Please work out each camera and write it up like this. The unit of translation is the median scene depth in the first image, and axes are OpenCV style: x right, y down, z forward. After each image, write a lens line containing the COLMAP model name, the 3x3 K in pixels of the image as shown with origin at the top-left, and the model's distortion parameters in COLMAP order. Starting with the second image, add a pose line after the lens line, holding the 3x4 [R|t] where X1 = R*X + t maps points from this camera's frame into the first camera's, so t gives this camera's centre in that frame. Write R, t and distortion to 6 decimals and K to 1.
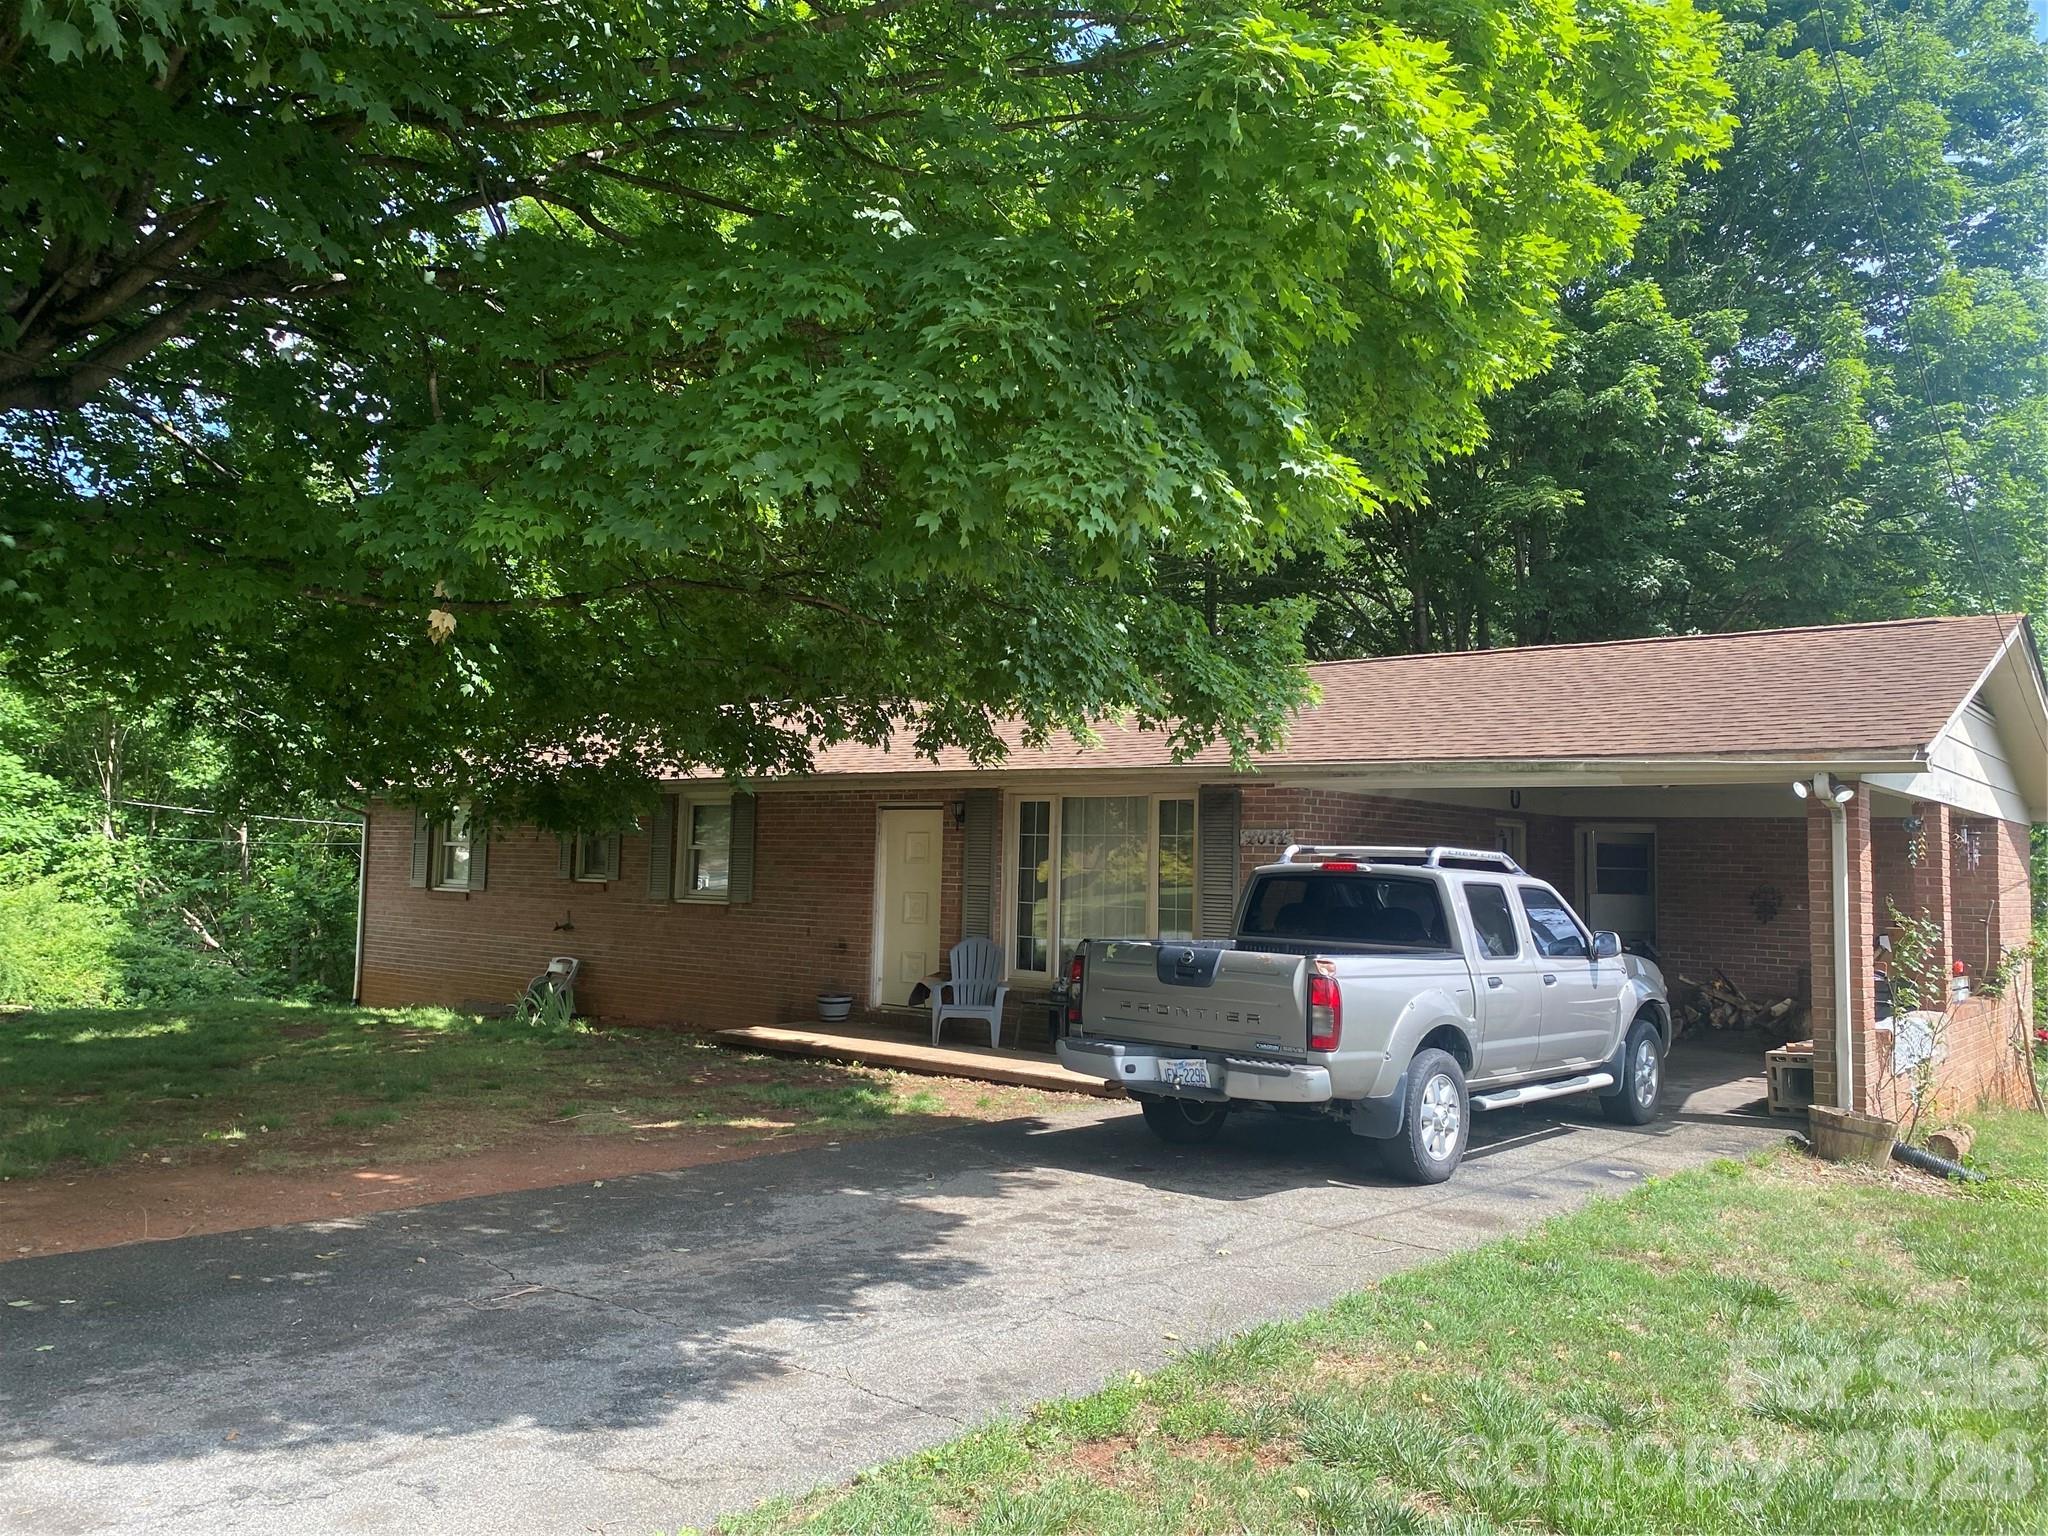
lens RADIAL K [[1533.7, 0, 958.8], [0, 1533.7, 756.2], [0, 0, 1]] dist [-0.000854, 0.035563]
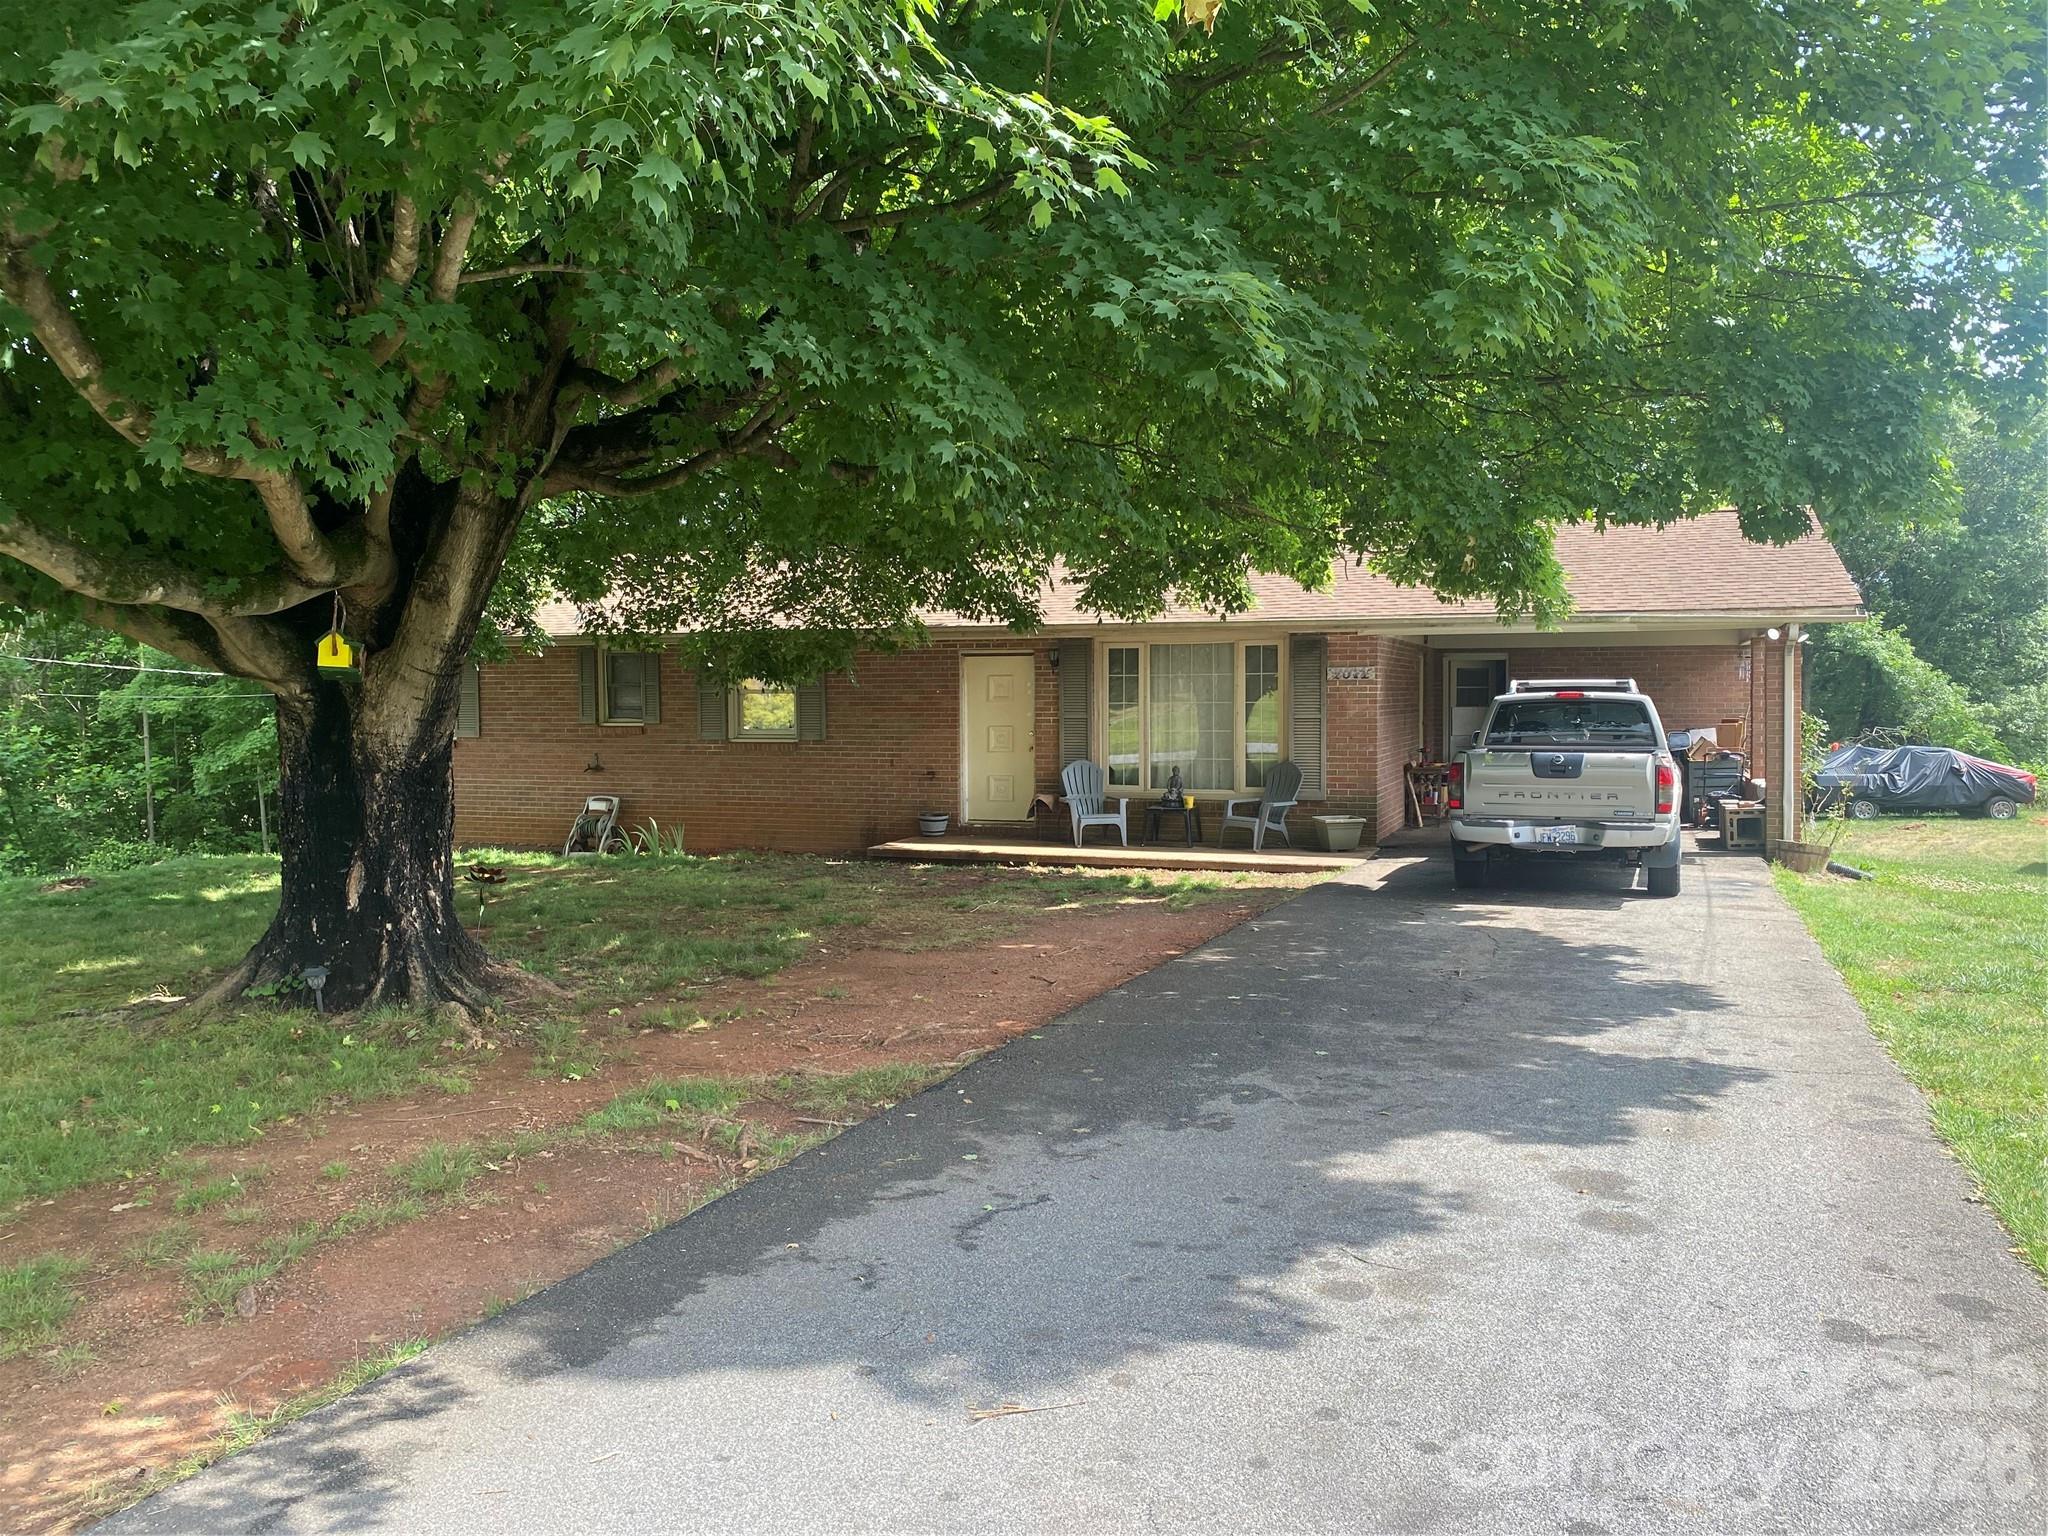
lens RADIAL K [[1533.7, 0, 958.8], [0, 1533.7, 756.2], [0, 0, 1]] dist [-0.000854, 0.035563]
pose [[0.952994, -0.041120, 0.300187, -0.595368], [0.006972, 0.993462, 0.113952, -0.032464], [-0.302910, -0.106502, 0.947049, -0.169082]]
